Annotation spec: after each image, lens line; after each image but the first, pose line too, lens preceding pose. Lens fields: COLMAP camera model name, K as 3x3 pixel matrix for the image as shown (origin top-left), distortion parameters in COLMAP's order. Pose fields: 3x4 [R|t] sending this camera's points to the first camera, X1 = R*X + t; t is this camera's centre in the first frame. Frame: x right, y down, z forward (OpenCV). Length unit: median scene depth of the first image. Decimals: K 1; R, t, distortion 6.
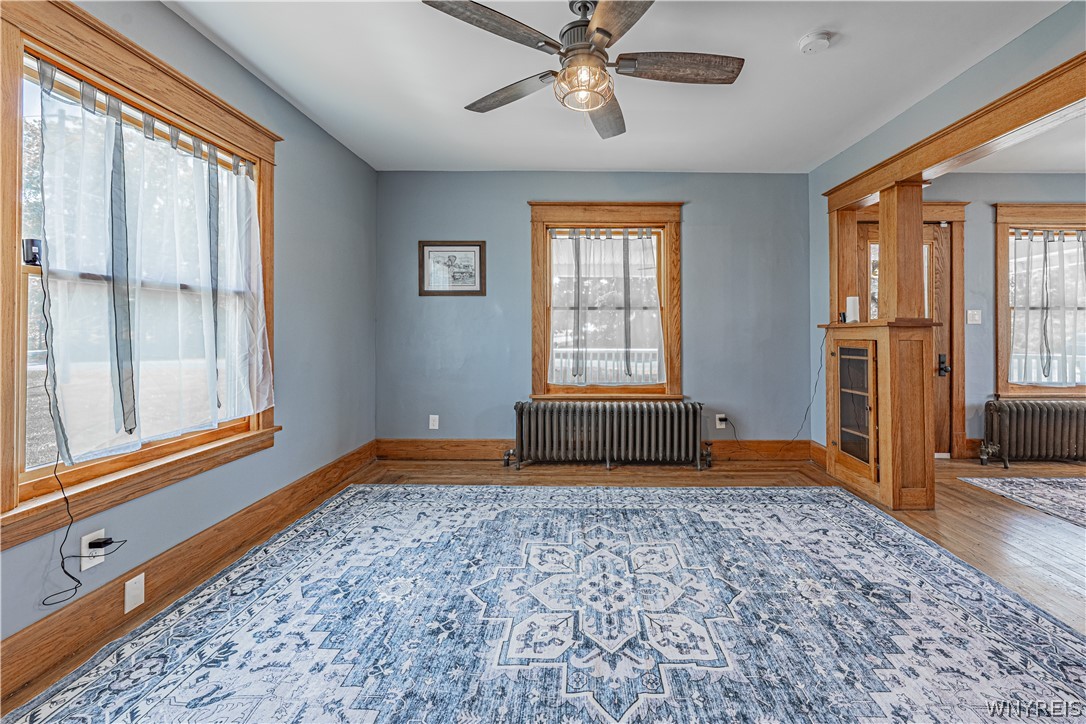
lens RADIAL K [[454.0, 0, 574.1], [0, 454.0, 324.3], [0, 0, 1]] dist [-0.008776, 0.001534]
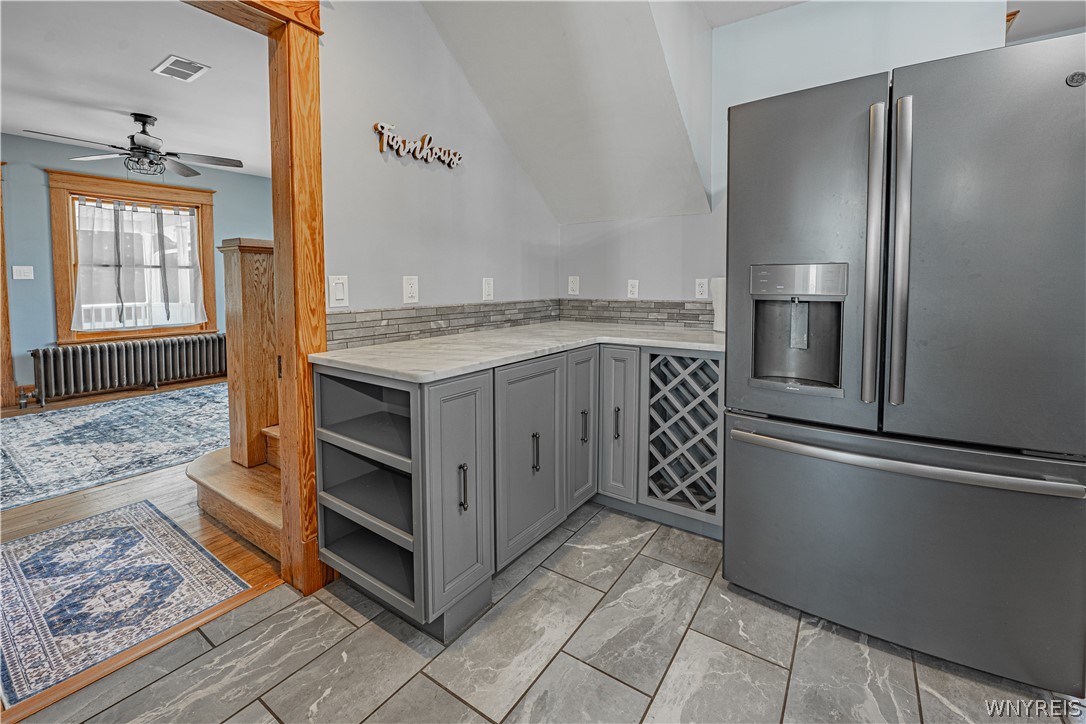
lens RADIAL K [[454.0, 0, 539.9], [0, 454.0, 304.0], [0, 0, 1]] dist [-0.008776, 0.001534]
pose [[0.550467, -0.041512, 0.833824, 0.669209], [-0.008210, 0.998446, 0.055128, -0.010181], [-0.834817, -0.037192, 0.549270, -0.605871]]
